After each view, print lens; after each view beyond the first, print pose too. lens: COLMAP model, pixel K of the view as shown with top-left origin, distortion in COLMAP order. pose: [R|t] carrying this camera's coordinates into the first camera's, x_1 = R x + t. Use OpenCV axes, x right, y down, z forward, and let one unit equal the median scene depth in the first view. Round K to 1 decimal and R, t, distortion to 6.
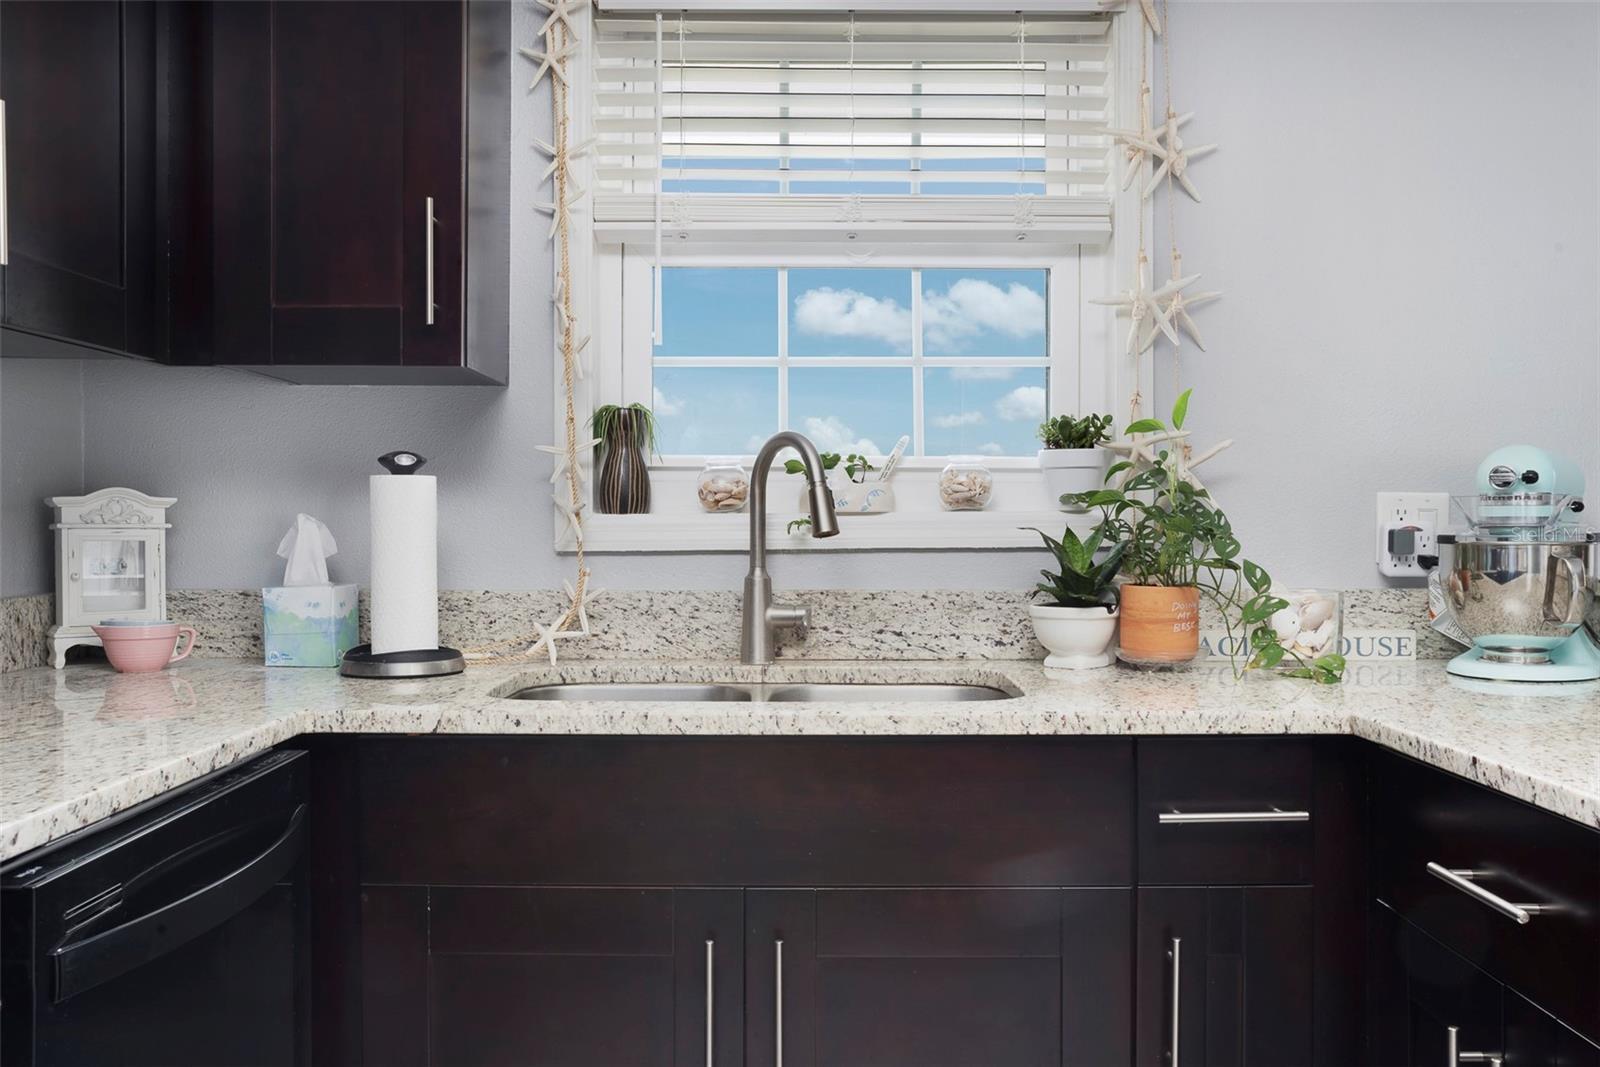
lens RADIAL K [[1354.2, 0, 789.4], [0, 1354.2, 532.4], [0, 0, 1]] dist [-0.035160, -0.001298]
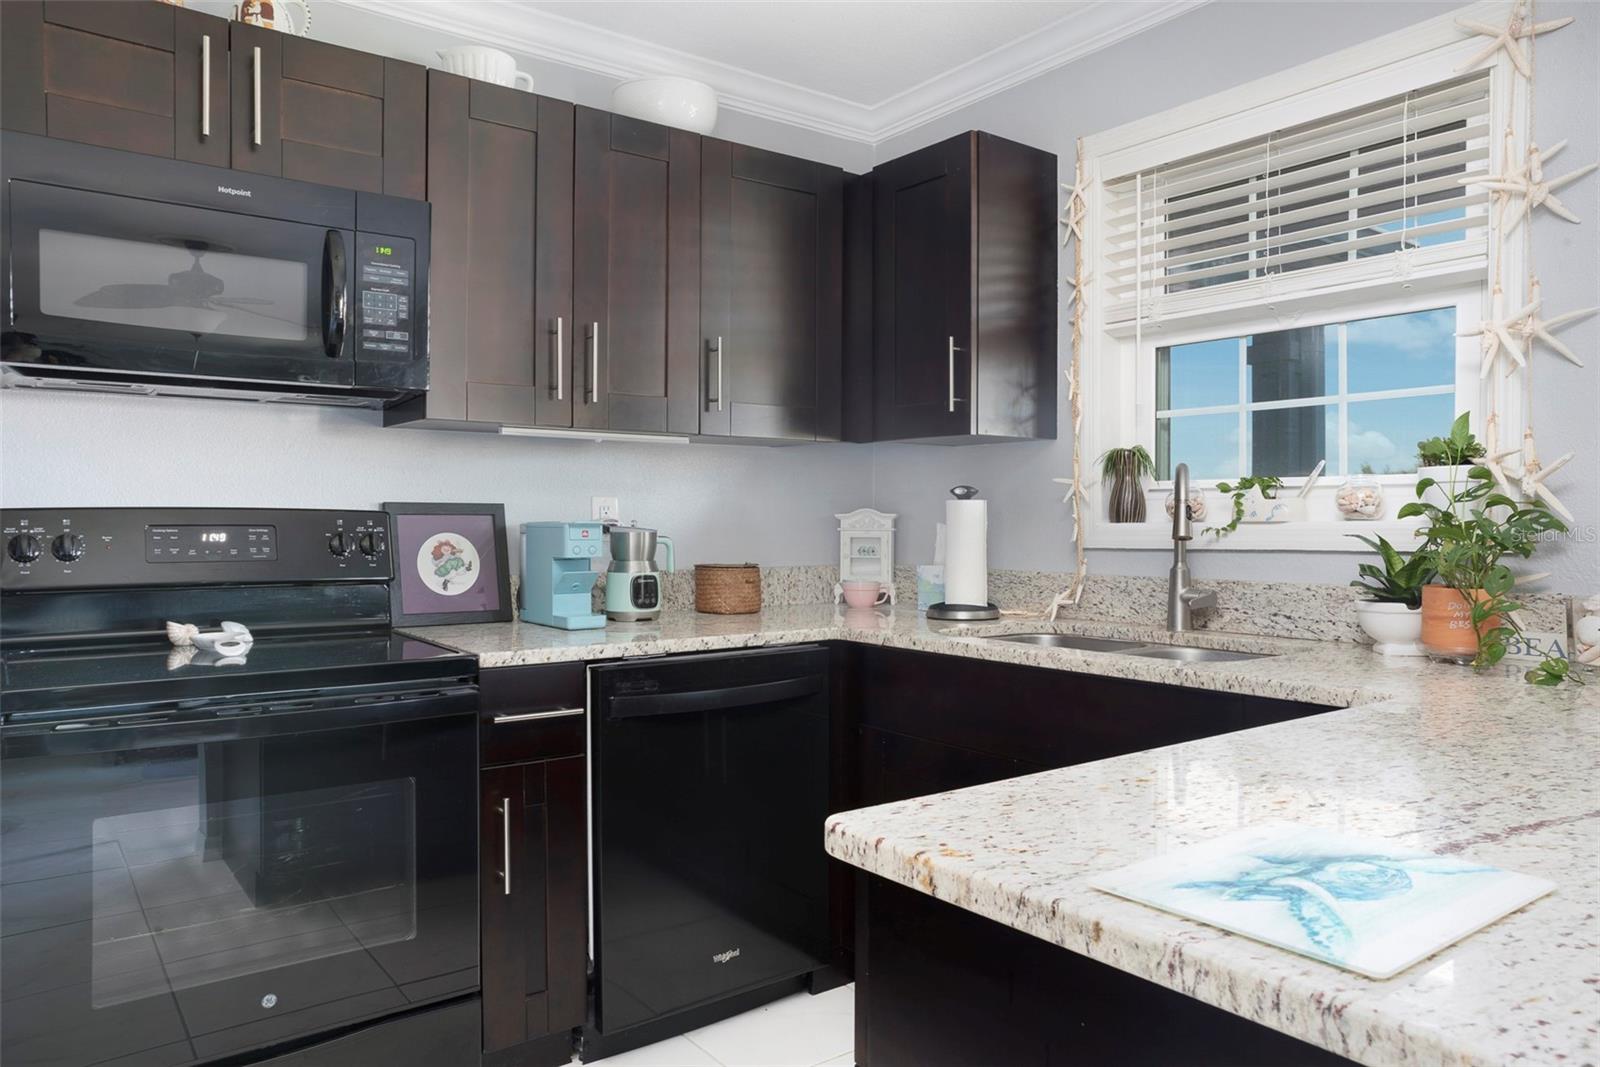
lens RADIAL K [[1074.4, 0, 798.4], [0, 1074.4, 530.1], [0, 0, 1]] dist [-0.060618, 0.039408]
pose [[0.608197, 0.005428, -0.793767, 0.603526], [-0.008614, 0.999963, 0.000238, -0.003265], [0.793739, 0.006693, 0.608221, 0.028608]]
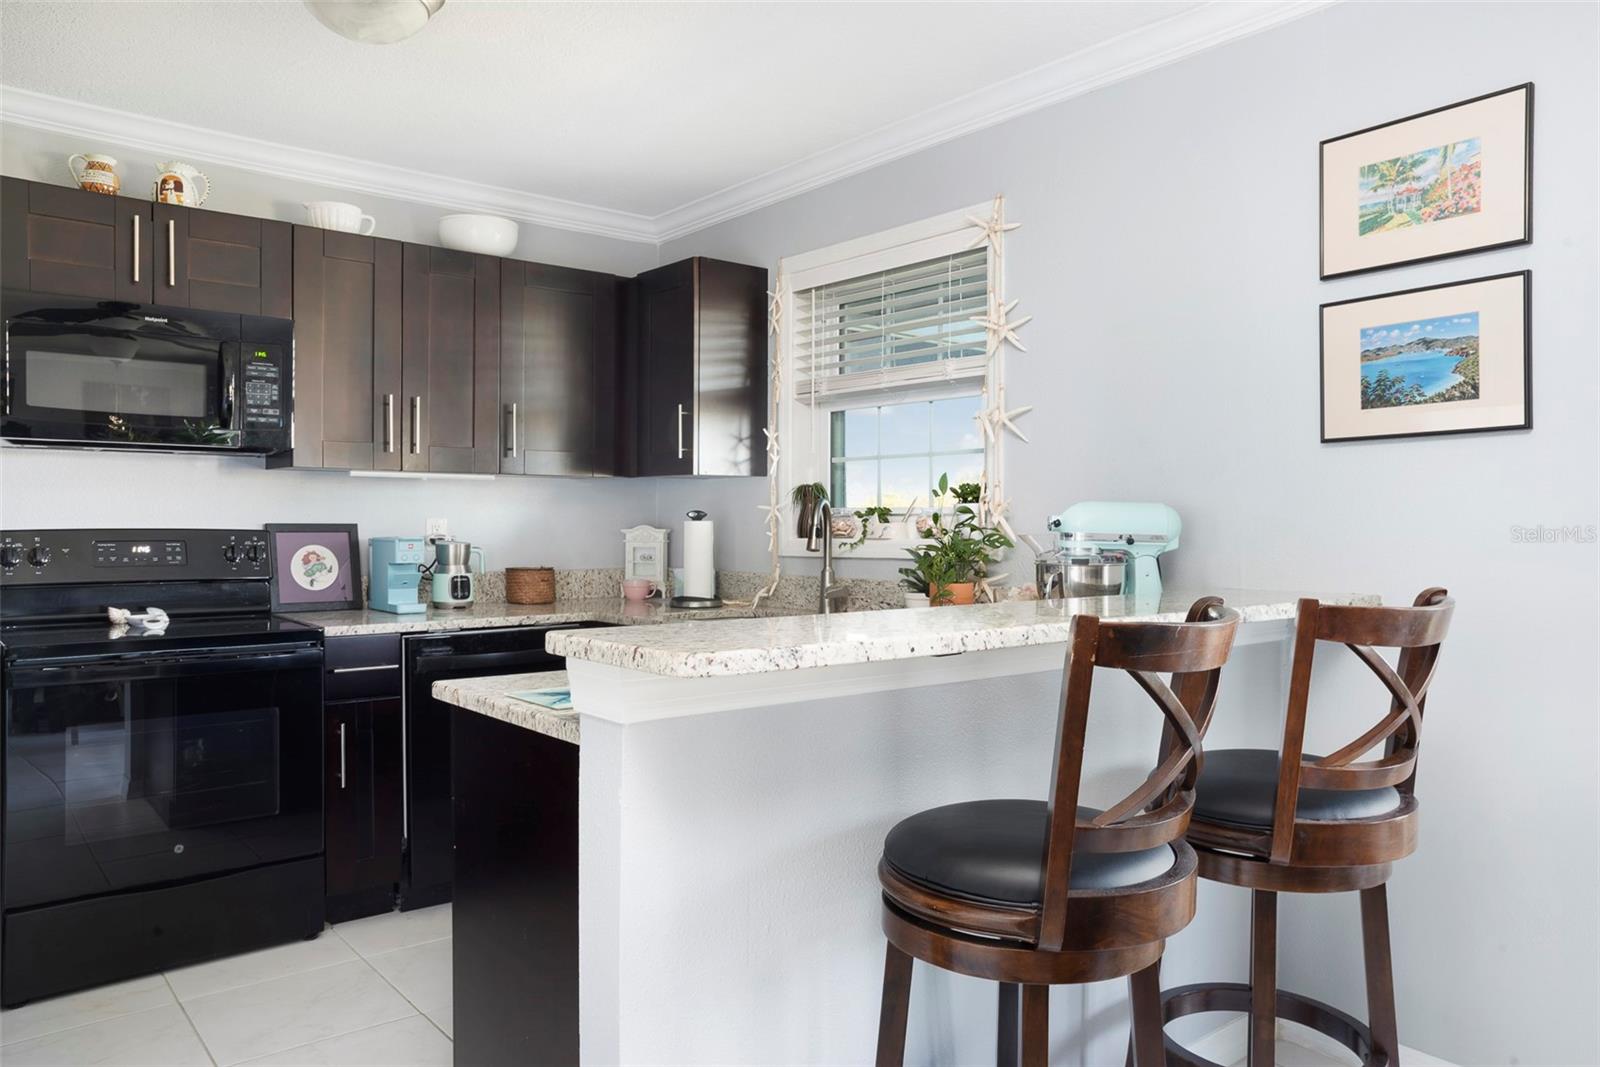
lens RADIAL K [[1074.4, 0, 792.8], [0, 1074.4, 531.9], [0, 0, 1]] dist [-0.060618, 0.039408]
pose [[0.653983, 0.005264, -0.756491, 1.134115], [-0.009188, 0.999957, -0.000985, -0.021628], [0.756453, 0.007594, 0.654003, -0.069172]]
